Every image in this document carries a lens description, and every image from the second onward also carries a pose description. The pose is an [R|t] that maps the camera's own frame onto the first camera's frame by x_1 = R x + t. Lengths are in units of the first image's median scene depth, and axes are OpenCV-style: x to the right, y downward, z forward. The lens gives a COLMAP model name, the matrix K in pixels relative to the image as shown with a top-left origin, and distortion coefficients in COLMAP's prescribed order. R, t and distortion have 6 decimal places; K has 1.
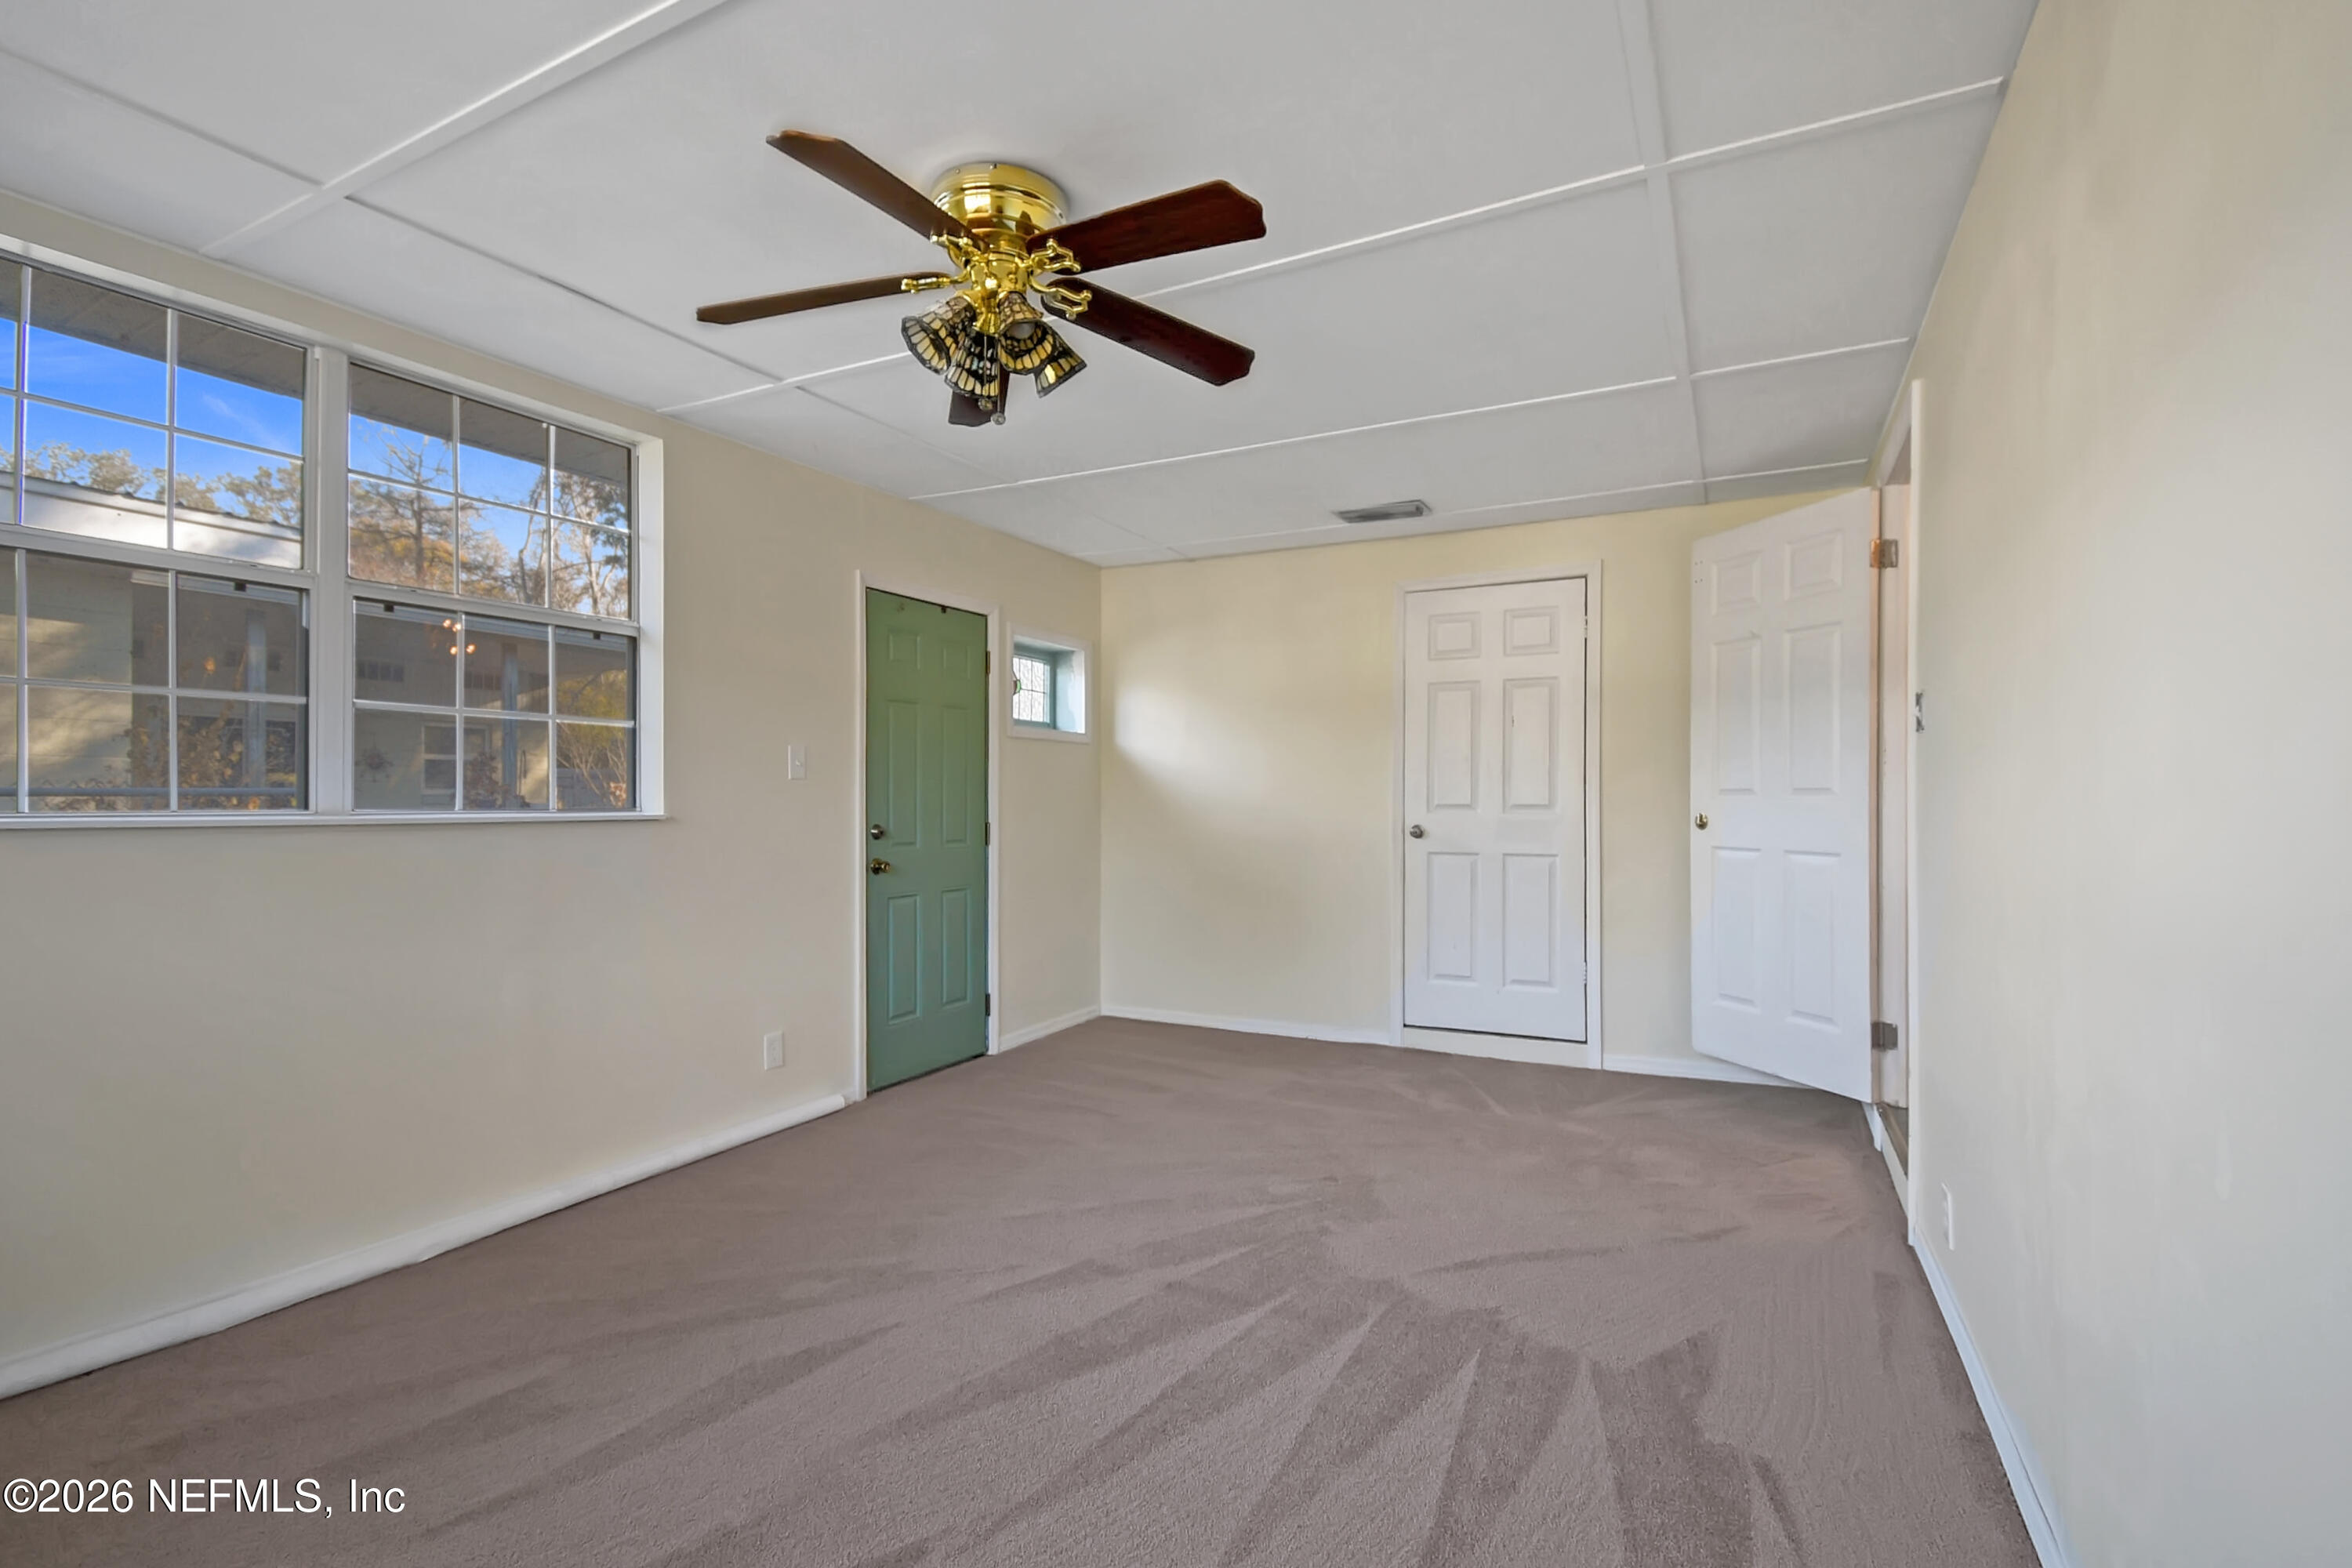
lens RADIAL K [[1089.4, 0, 1121.4], [0, 1089.4, 833.5], [0, 0, 1]] dist [-0.023237, -0.000152]
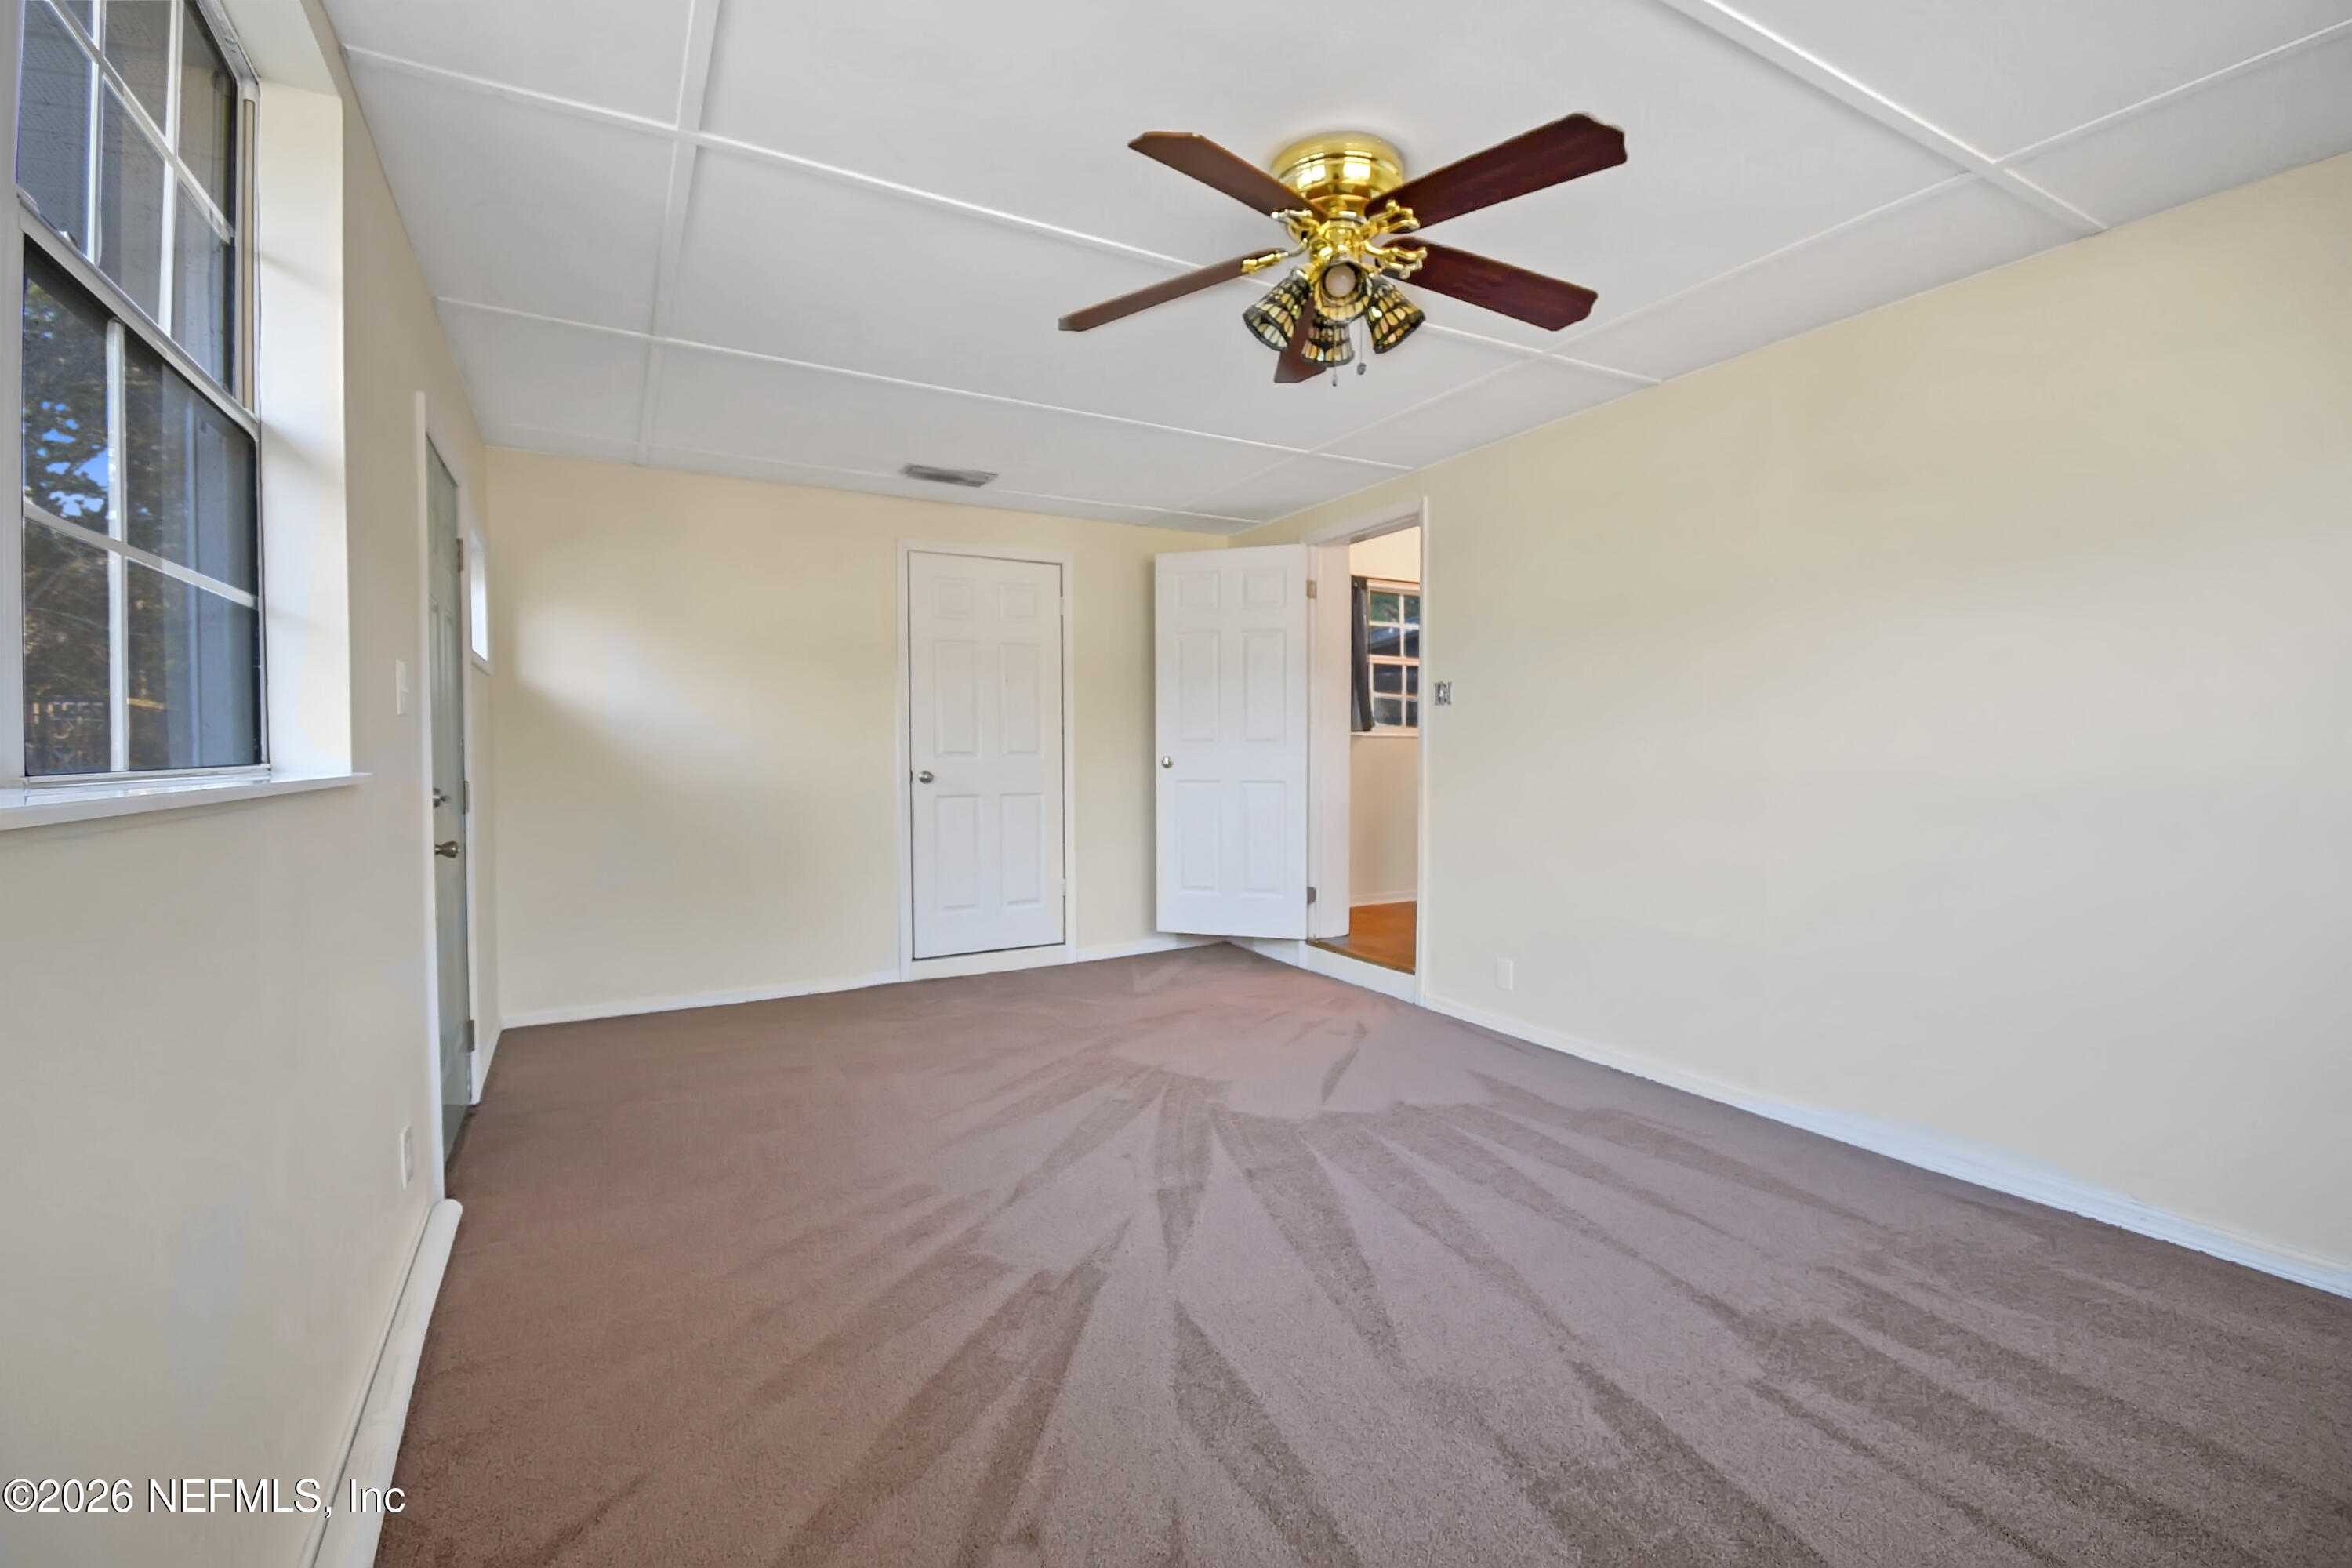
lens RADIAL K [[1044.6, 0, 1172.5], [0, 1044.6, 773.5], [0, 0, 1]] dist [0.026754, -0.000128]
pose [[0.518449, -0.023073, 0.854797, -0.714296], [0.026725, 0.999585, 0.010772, -0.012312], [-0.854691, 0.017260, 0.518851, 0.381959]]
